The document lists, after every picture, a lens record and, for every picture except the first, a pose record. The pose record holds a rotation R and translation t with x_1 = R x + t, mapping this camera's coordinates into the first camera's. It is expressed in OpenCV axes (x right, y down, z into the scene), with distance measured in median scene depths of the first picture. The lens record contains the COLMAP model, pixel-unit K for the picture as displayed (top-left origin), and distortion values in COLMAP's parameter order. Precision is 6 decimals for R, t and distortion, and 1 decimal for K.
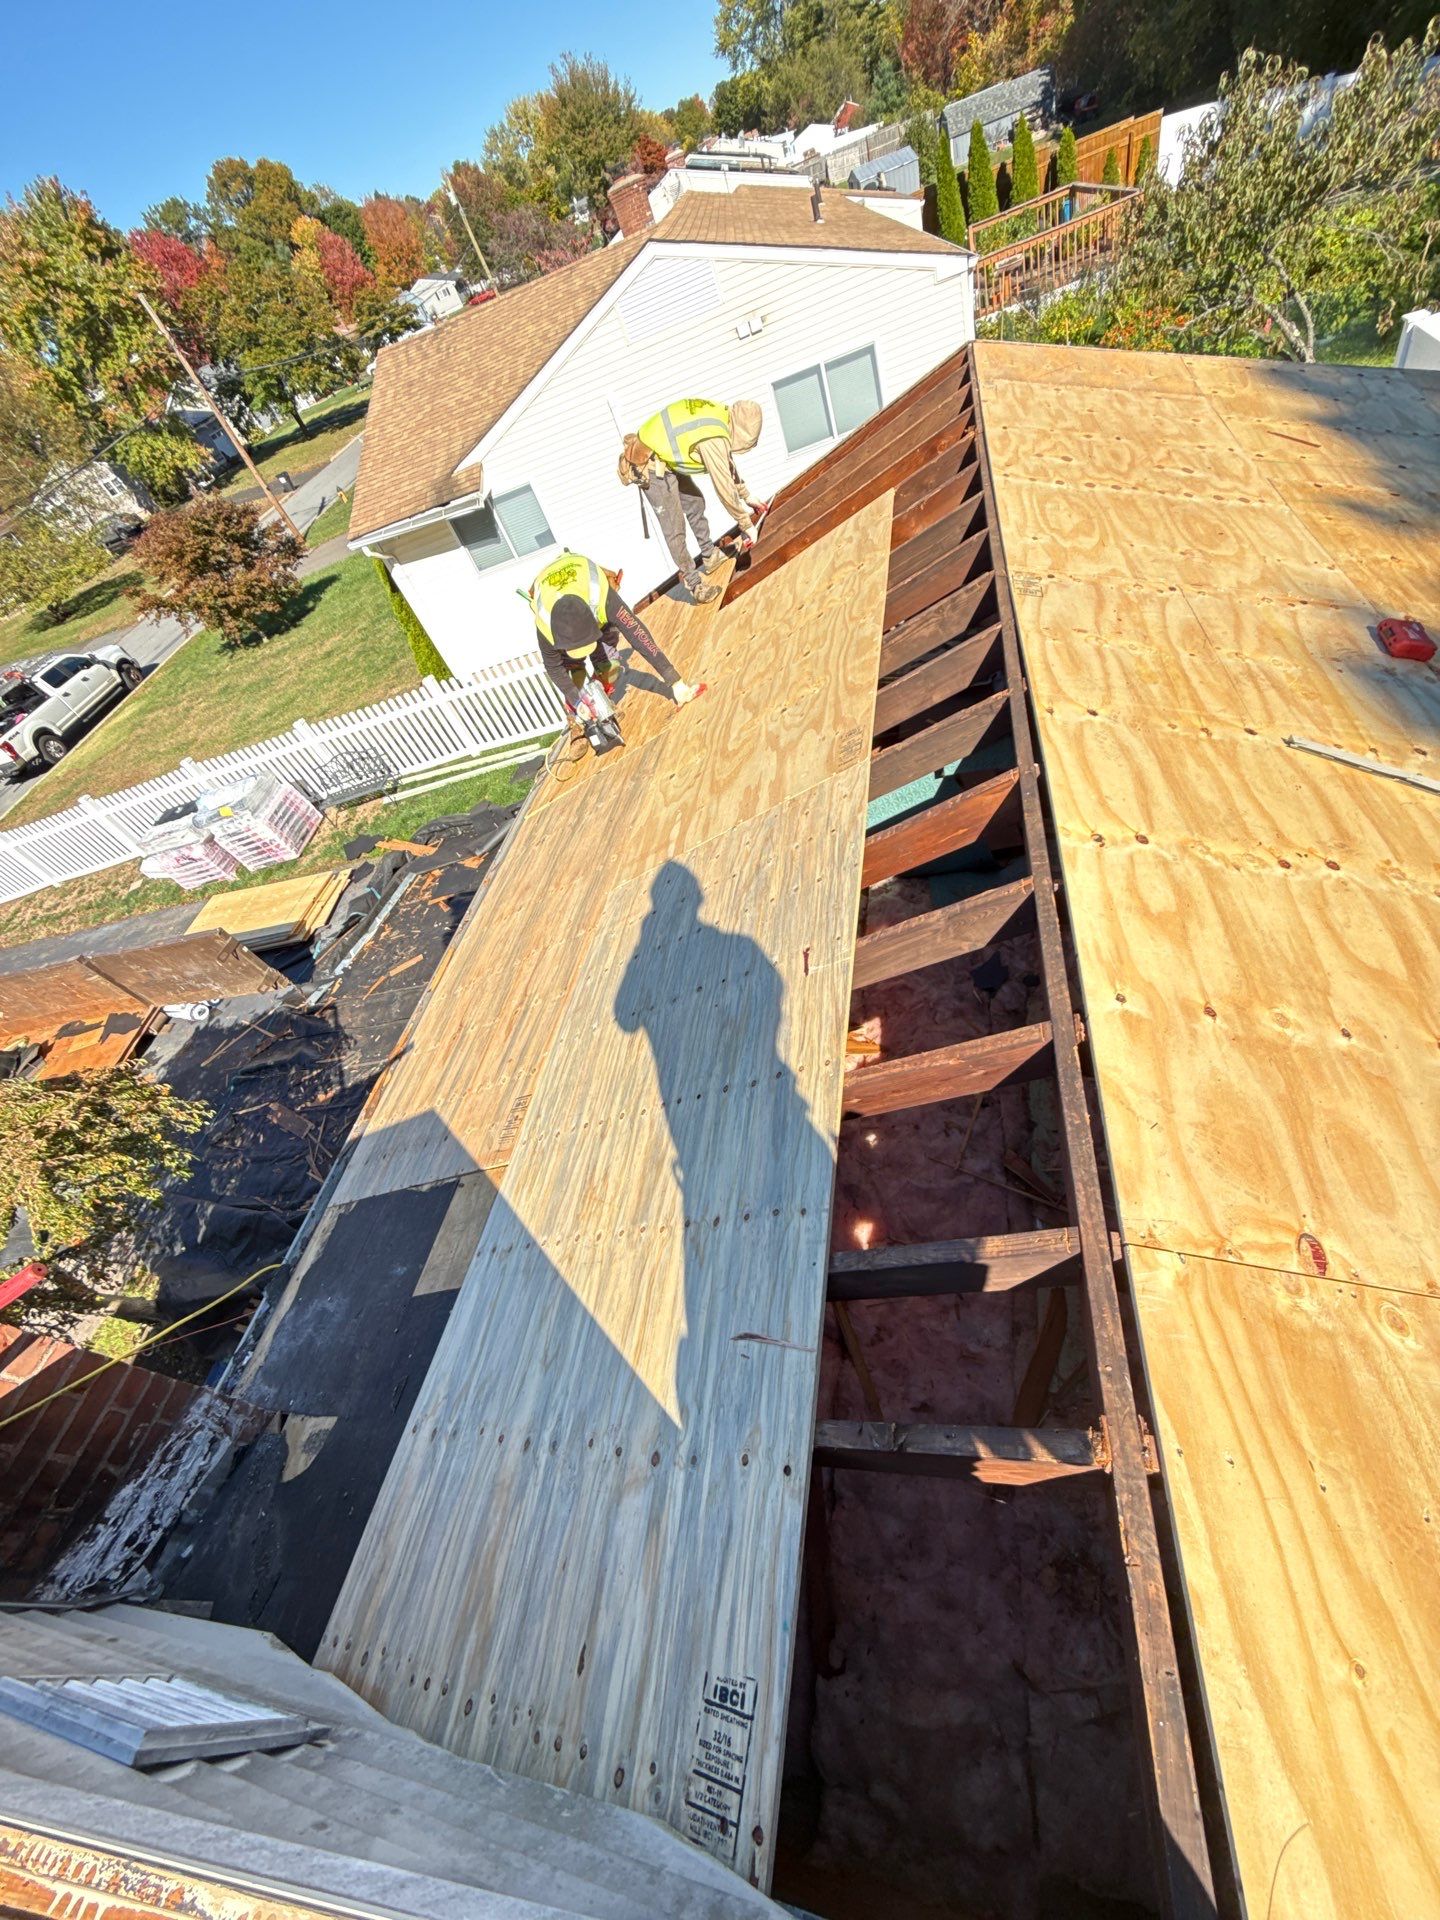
lens RADIAL K [[766.8, 0, 720.0], [0, 766.8, 960.0], [0, 0, 1]] dist [0.000546, -0.000118]
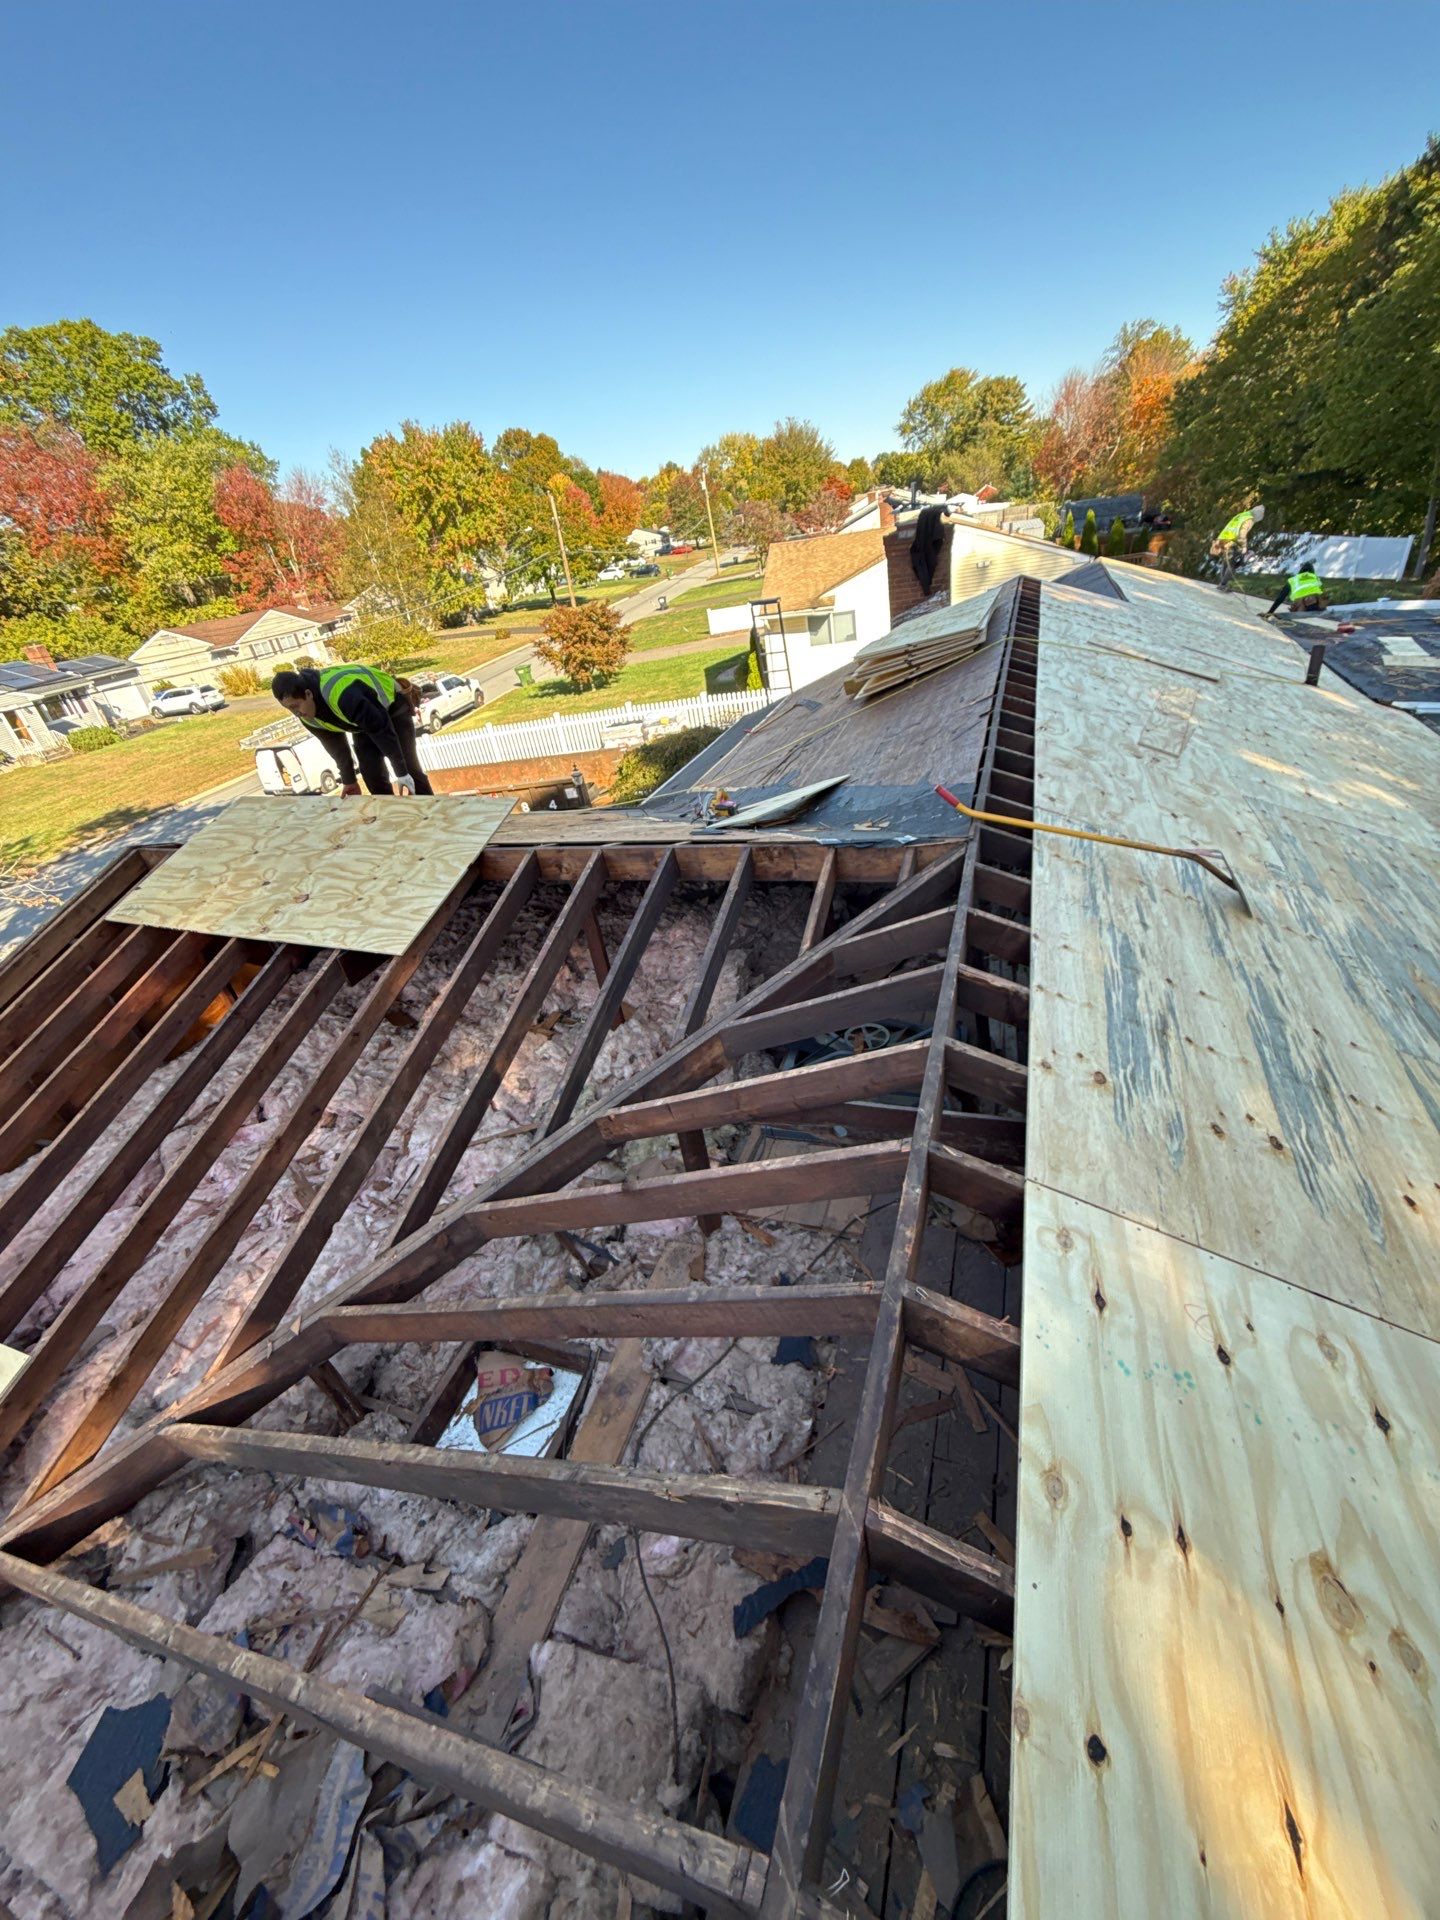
lens RADIAL K [[763.7, 0, 720.0], [0, 763.7, 960.0], [0, 0, 1]] dist [-0.001060, -0.000282]
pose [[0.972686, 0.226529, -0.050668, -0.053035], [-0.232009, 0.941814, -0.243225, 0.150952], [-0.007378, 0.248337, 0.968646, -0.130704]]
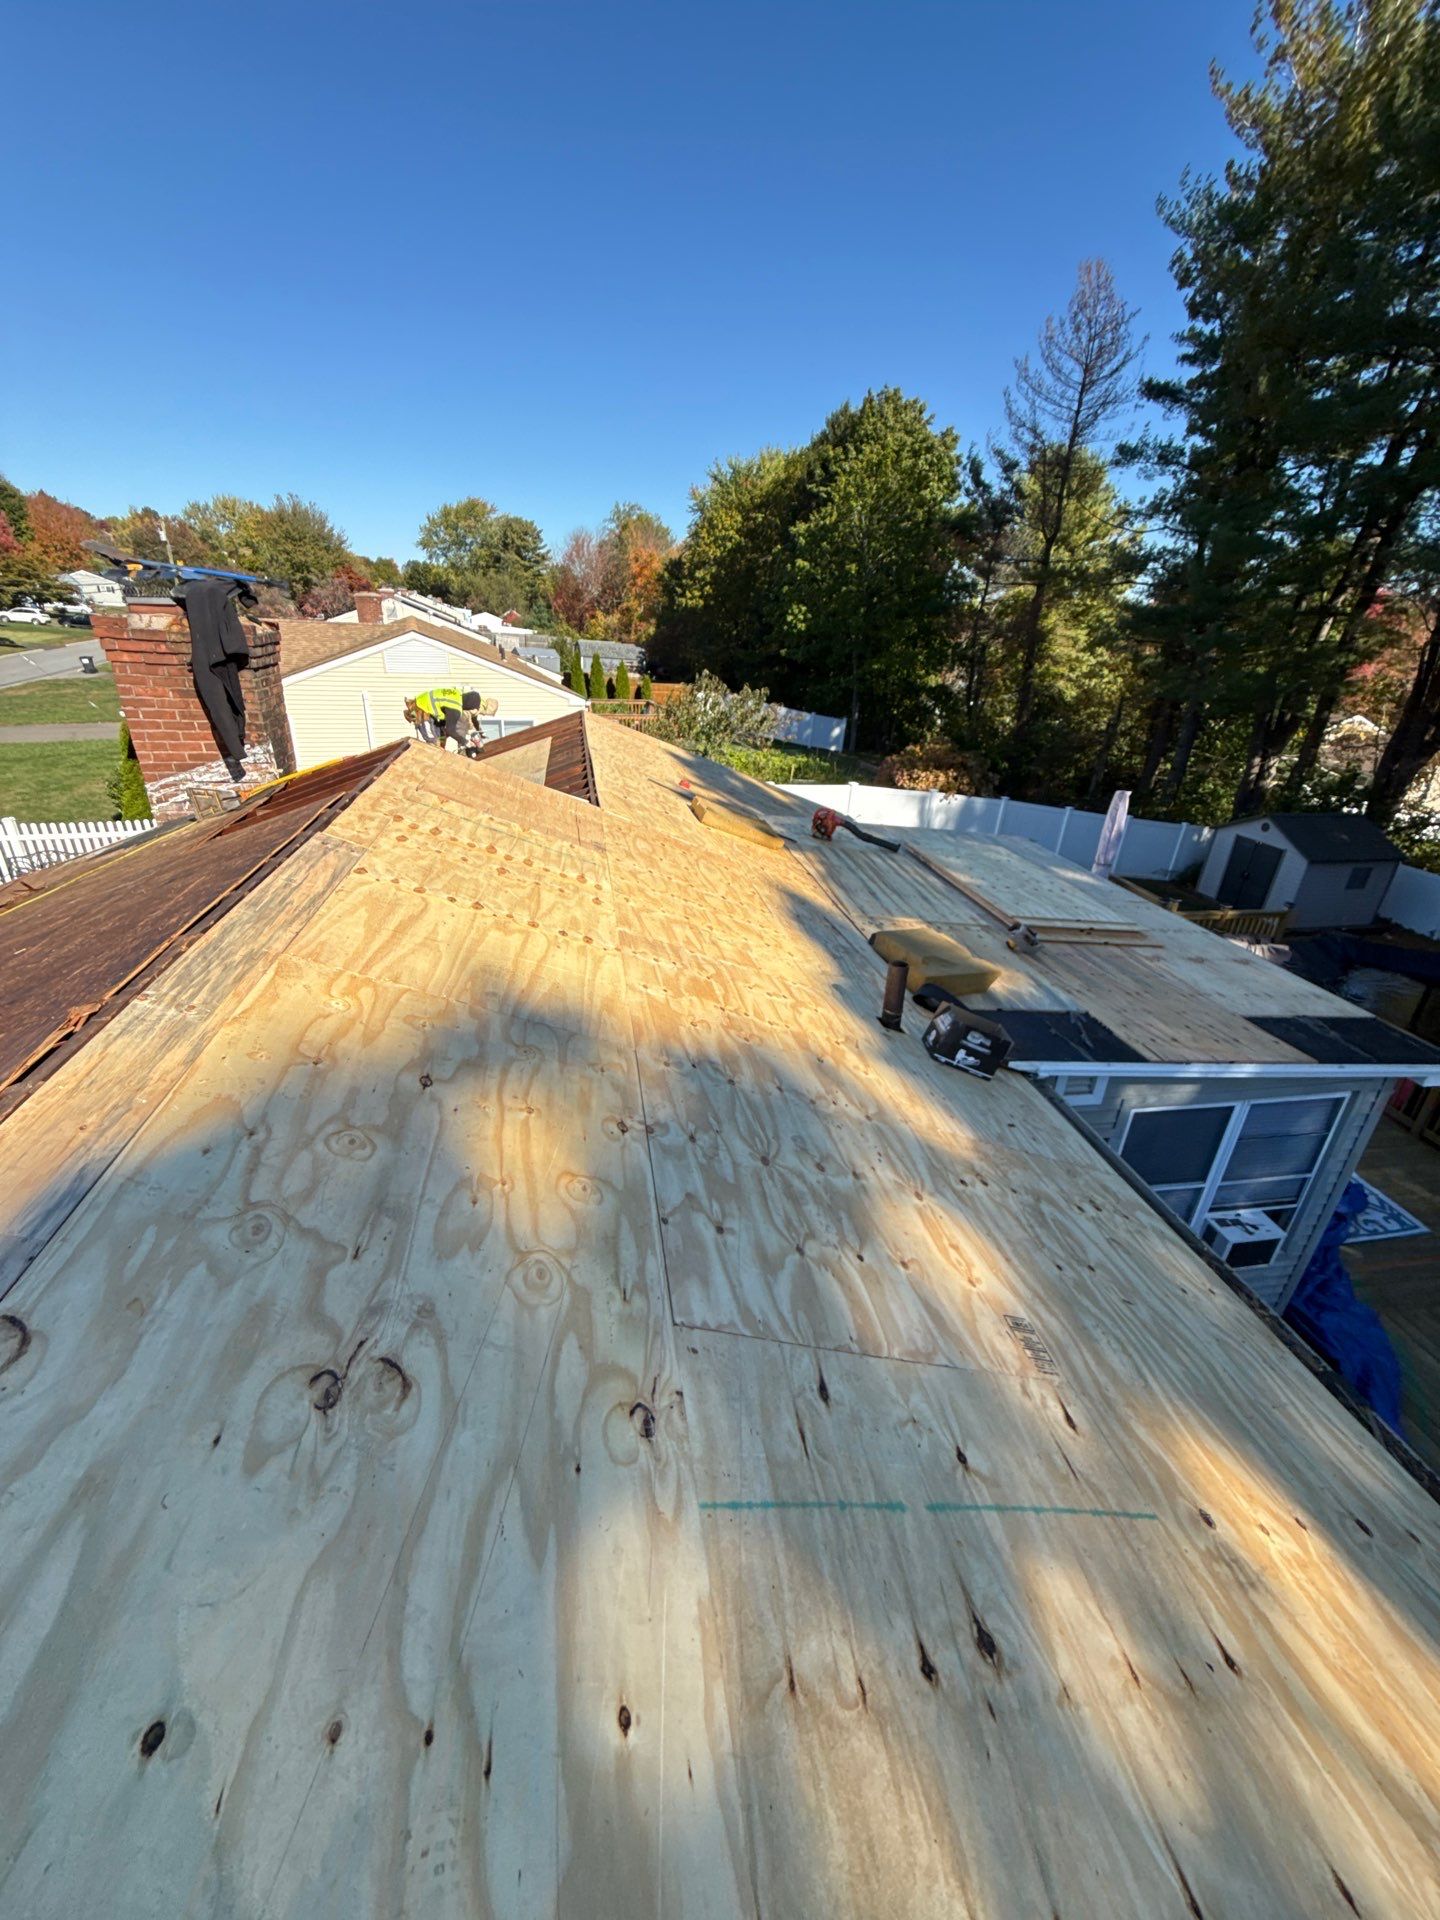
lens RADIAL K [[766.8, 0, 720.0], [0, 766.8, 960.0], [0, 0, 1]] dist [0.000546, -0.000118]
pose [[0.872497, 0.188785, 0.450676, -0.020595], [0.020372, 0.907489, -0.419581, 0.078997], [-0.488194, 0.375264, 0.787936, -0.070226]]
